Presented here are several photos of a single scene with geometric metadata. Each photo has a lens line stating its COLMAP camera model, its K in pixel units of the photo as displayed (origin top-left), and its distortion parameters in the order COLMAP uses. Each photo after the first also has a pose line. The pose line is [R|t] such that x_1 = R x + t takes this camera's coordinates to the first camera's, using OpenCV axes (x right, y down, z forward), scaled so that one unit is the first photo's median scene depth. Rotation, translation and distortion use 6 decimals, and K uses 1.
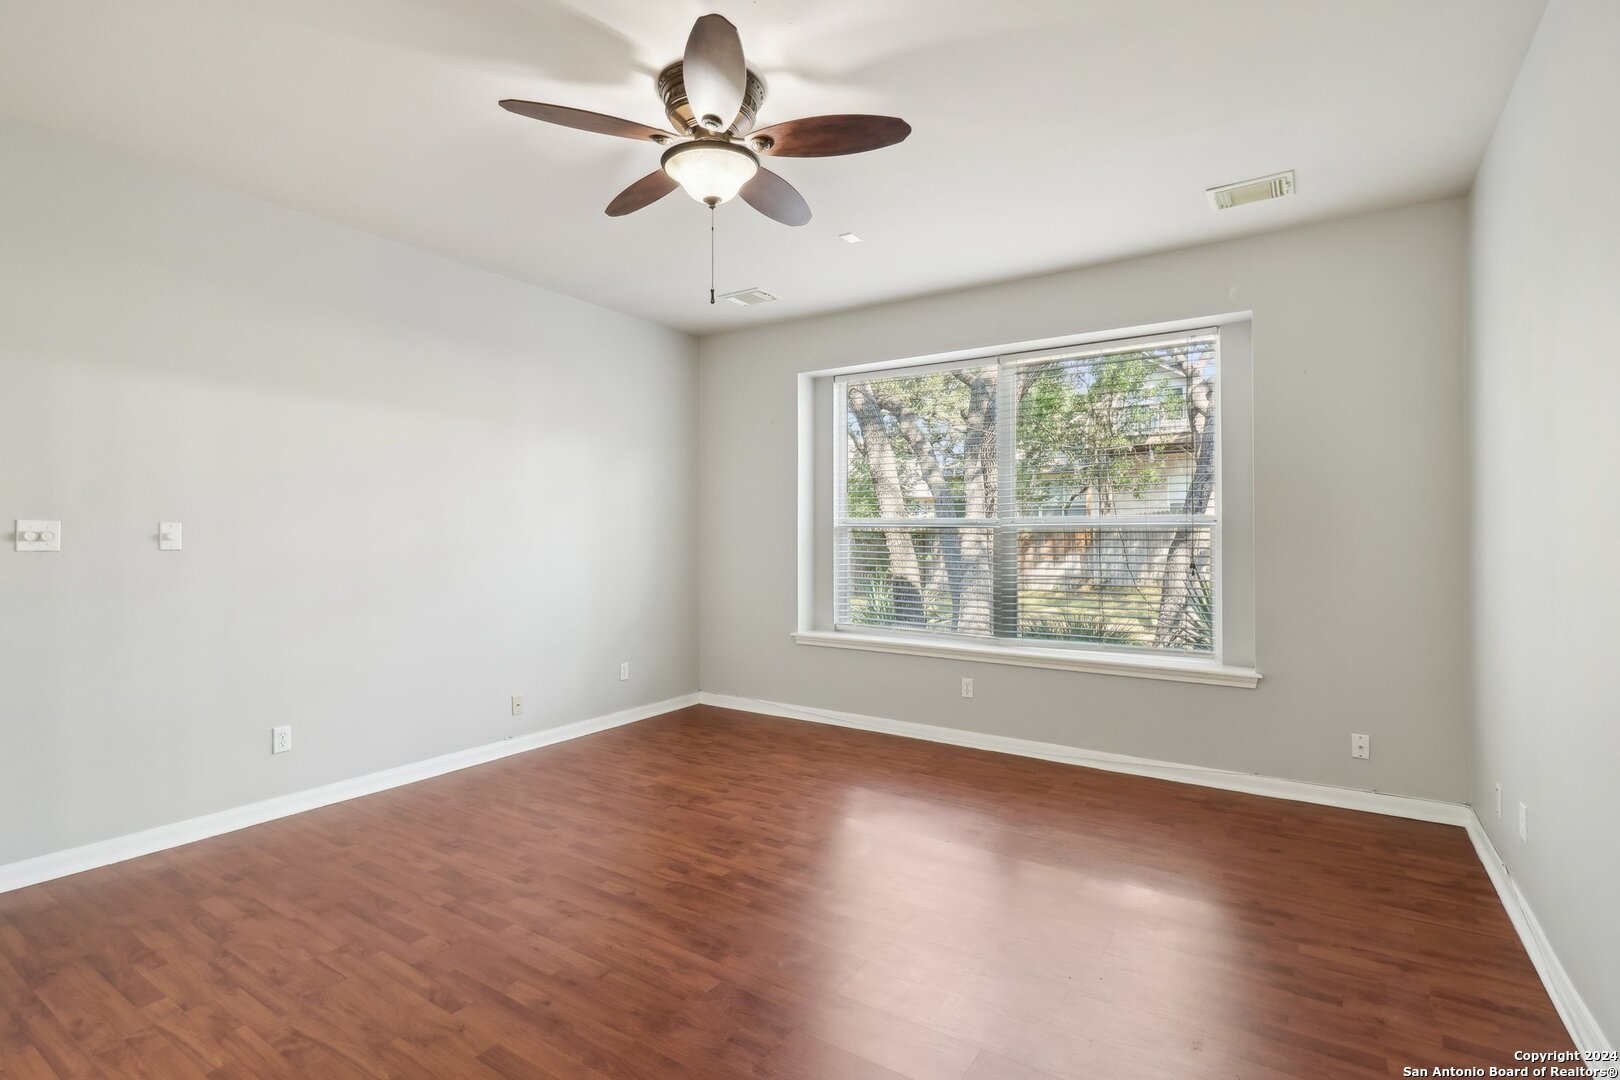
lens RADIAL K [[763.4, 0, 810.0], [0, 763.4, 538.4], [0, 0, 1]] dist [0.000519, 0.000234]
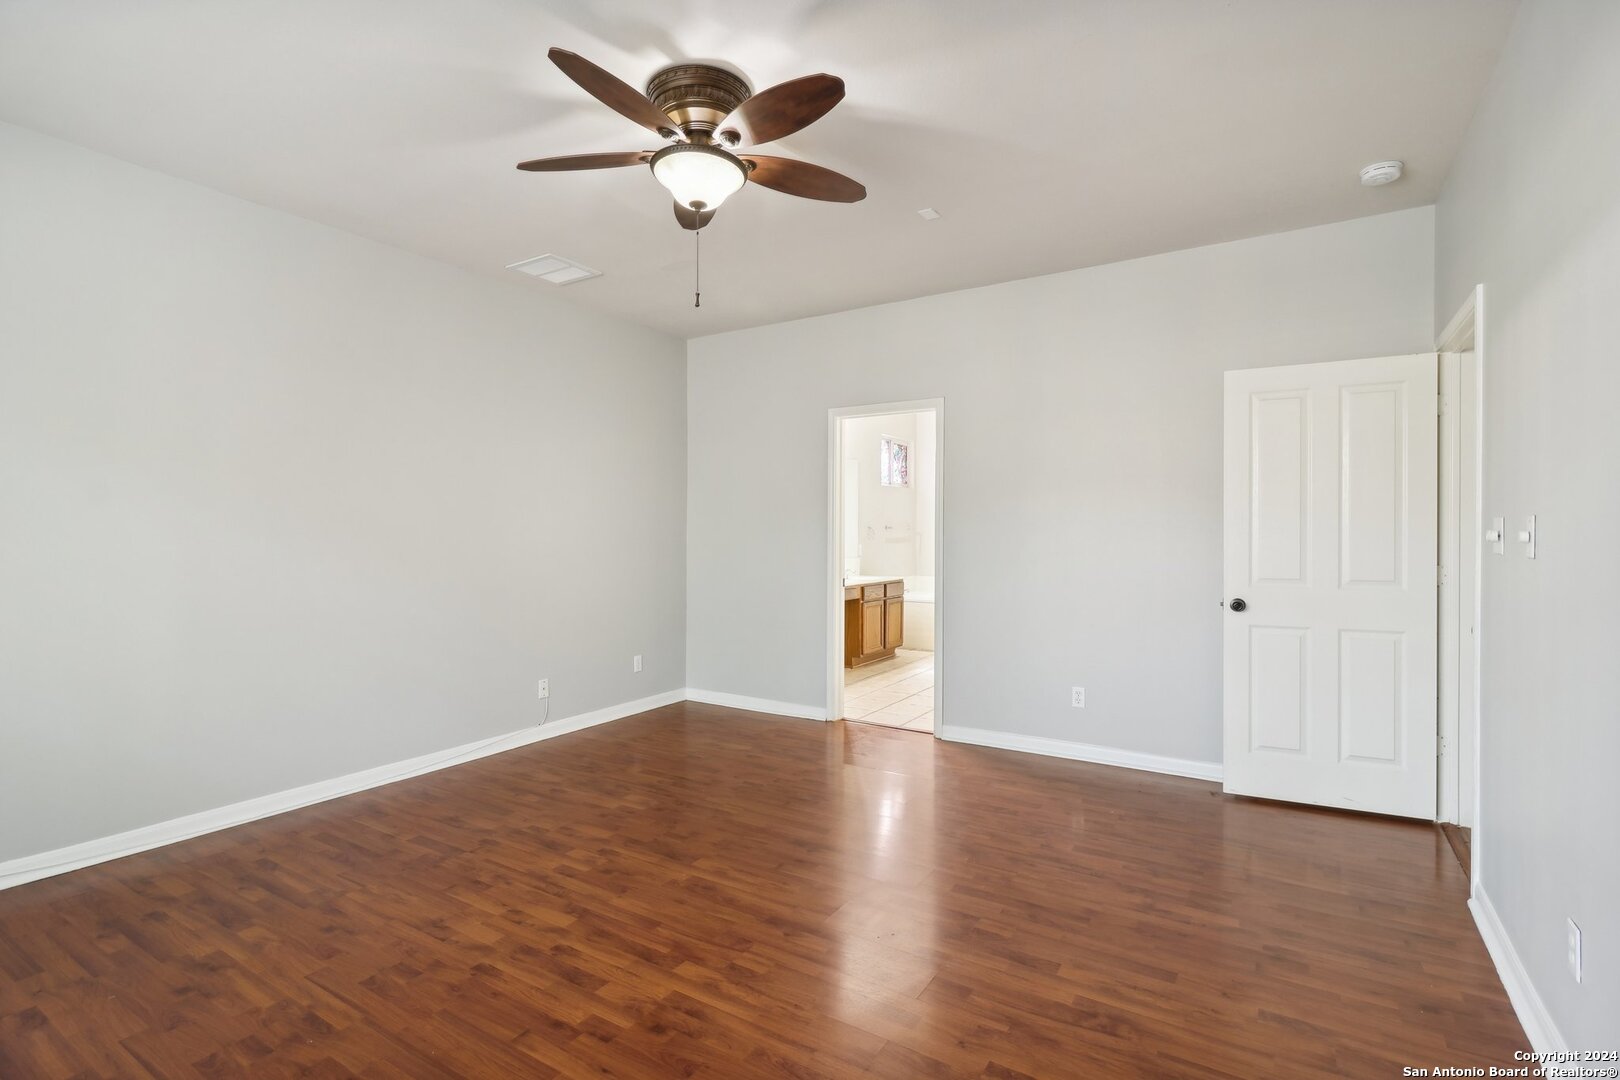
lens RADIAL K [[763.4, 0, 812.2], [0, 763.4, 537.4], [0, 0, 1]] dist [0.000519, 0.000234]
pose [[-0.999701, -0.001755, -0.024407, -0.234863], [-0.001890, 0.999983, 0.005497, -0.004938], [0.024397, 0.005542, -0.999687, 1.856341]]
